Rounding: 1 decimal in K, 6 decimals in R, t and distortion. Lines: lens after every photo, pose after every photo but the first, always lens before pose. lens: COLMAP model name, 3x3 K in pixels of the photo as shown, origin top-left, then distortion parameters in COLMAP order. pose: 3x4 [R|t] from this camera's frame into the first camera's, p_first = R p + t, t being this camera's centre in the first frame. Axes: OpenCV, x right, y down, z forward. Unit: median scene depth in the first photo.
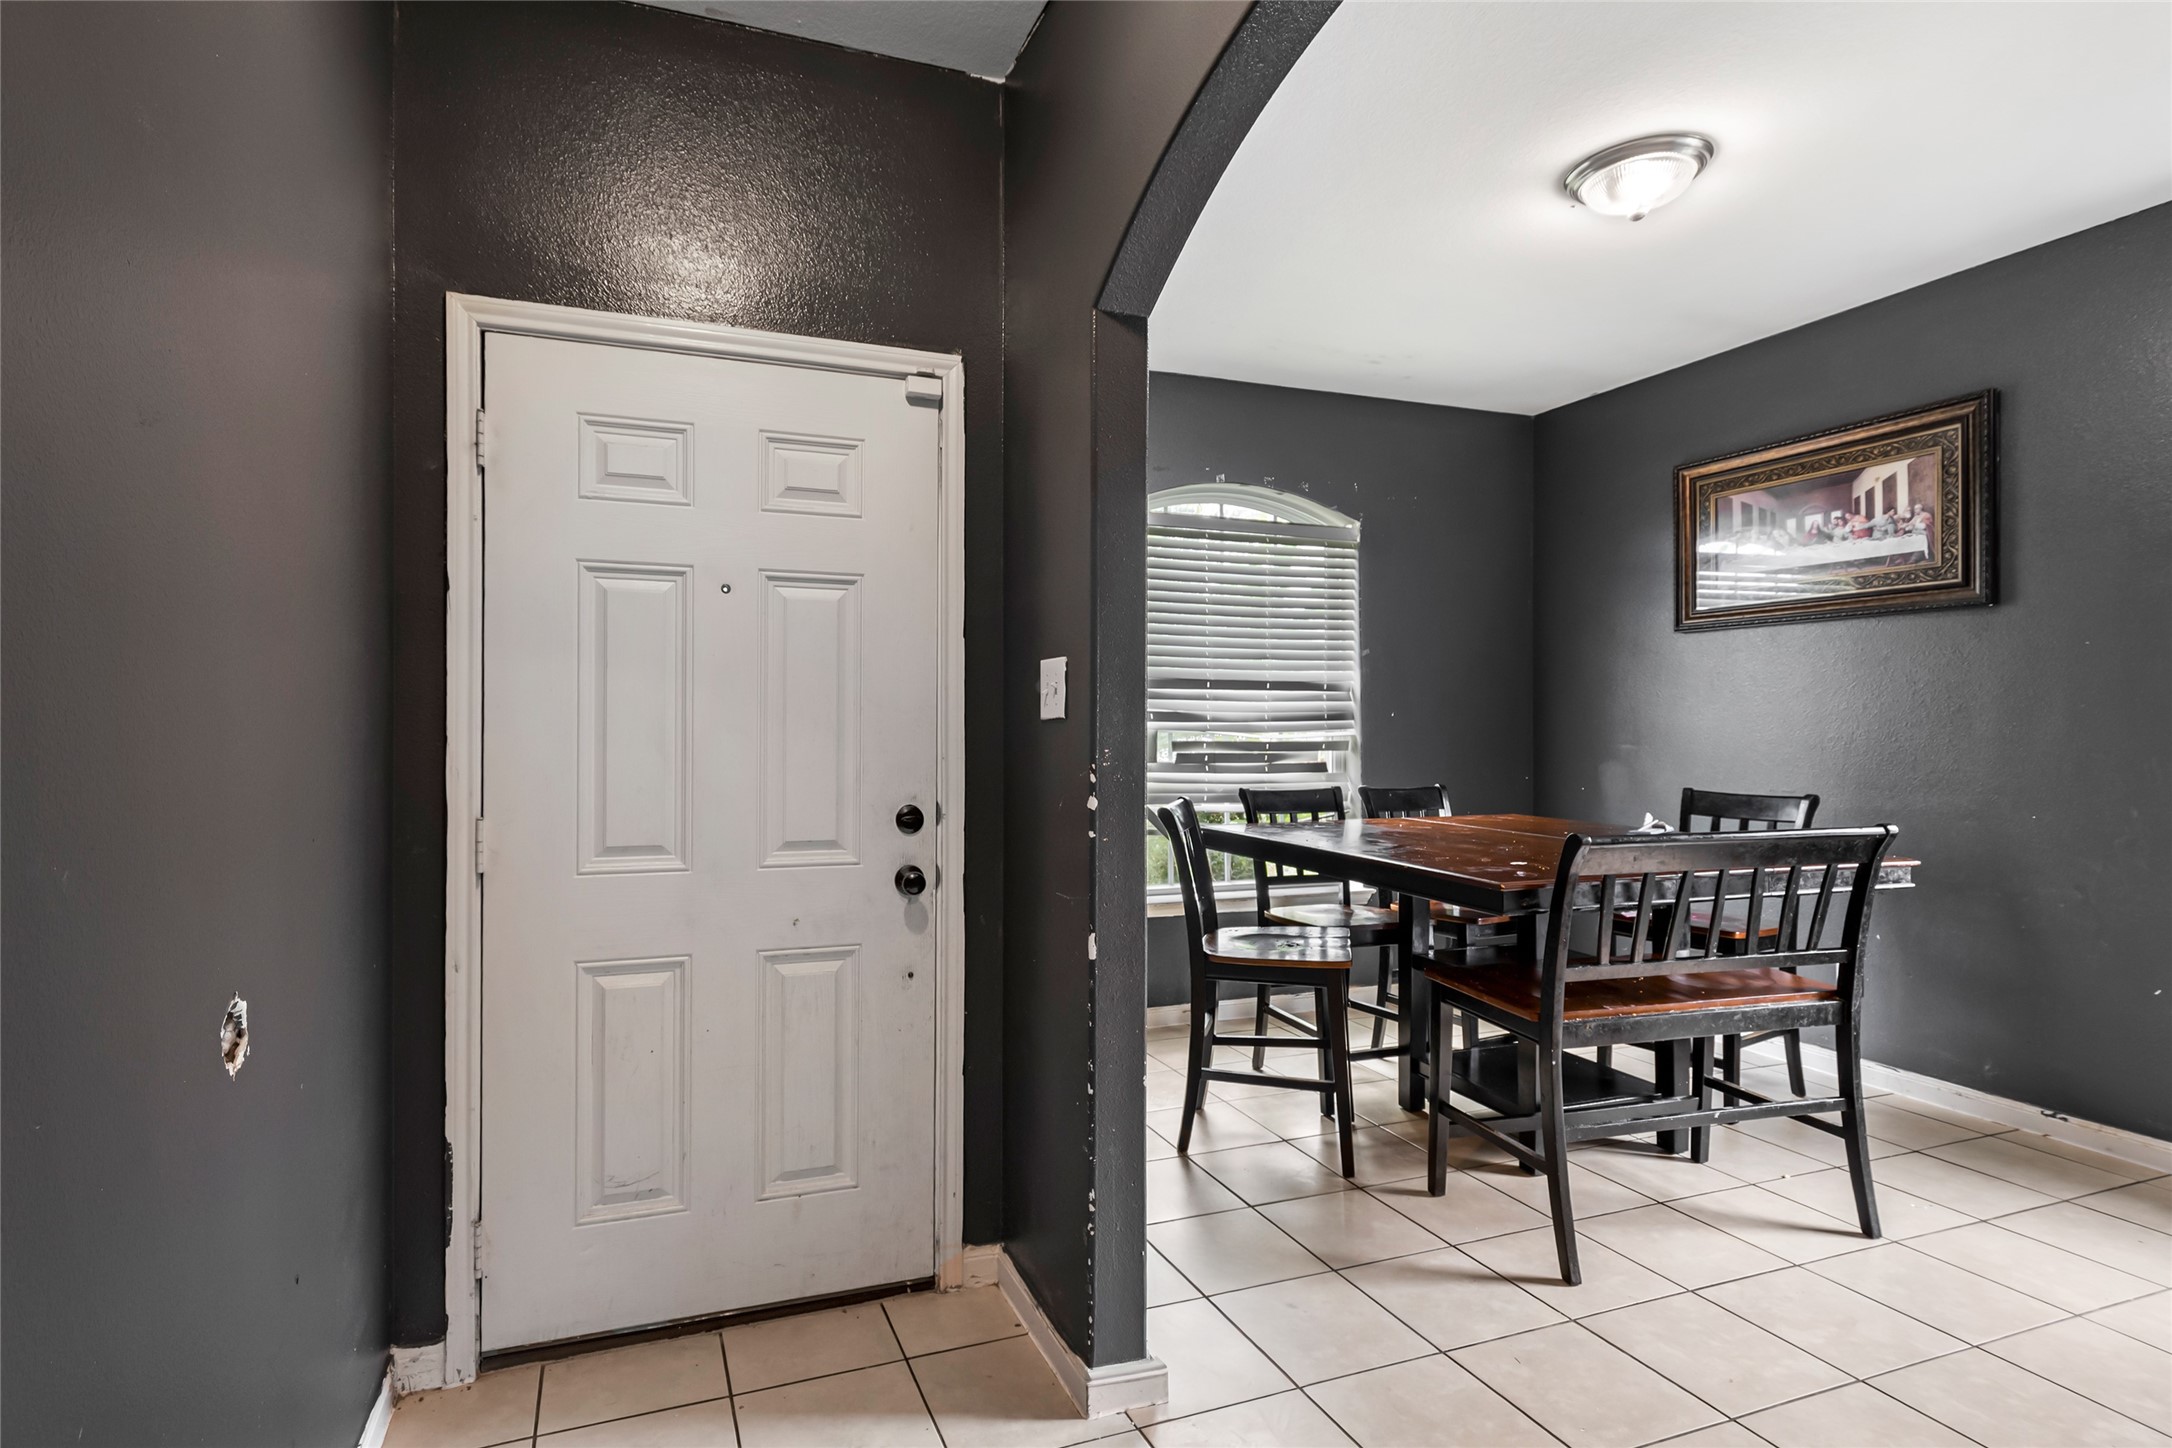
lens RADIAL K [[1047.9, 0, 982.0], [0, 1047.9, 716.0], [0, 0, 1]] dist [0.006013, -0.001291]
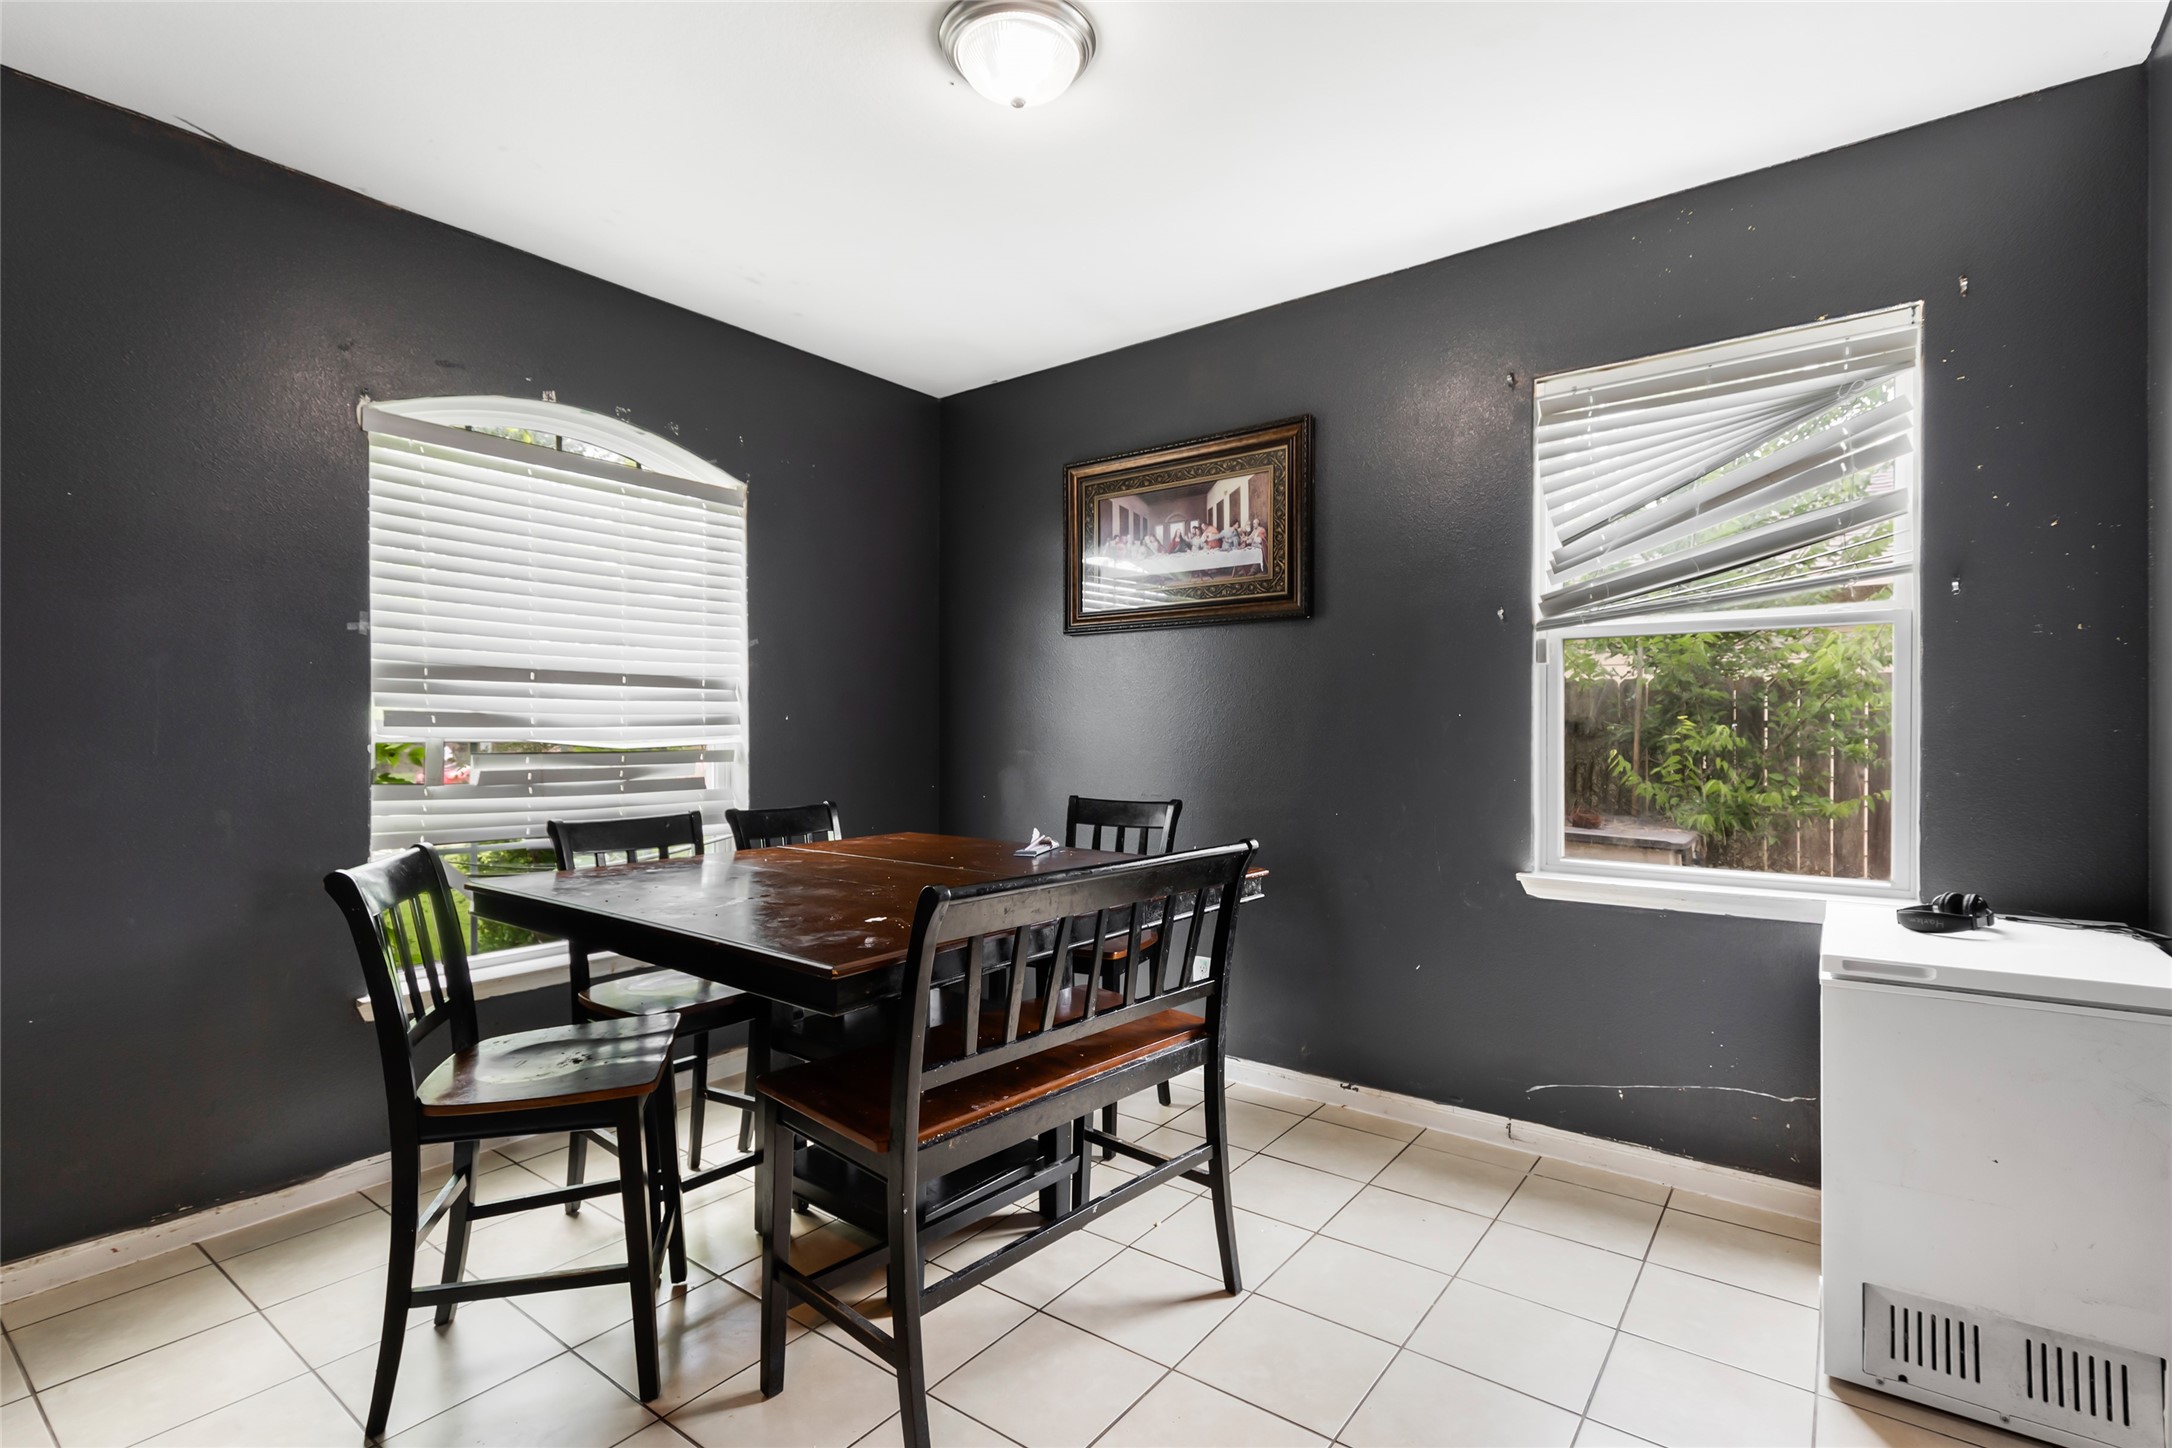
lens RADIAL K [[994.0, 0, 1085.3], [0, 994.0, 734.2], [0, 0, 1]] dist [0.019151, 0.000006]
pose [[0.828610, -0.004712, 0.559806, 0.187388], [-0.002689, 0.999920, 0.012396, 0.001246], [-0.559820, -0.011776, 0.828531, 0.263526]]
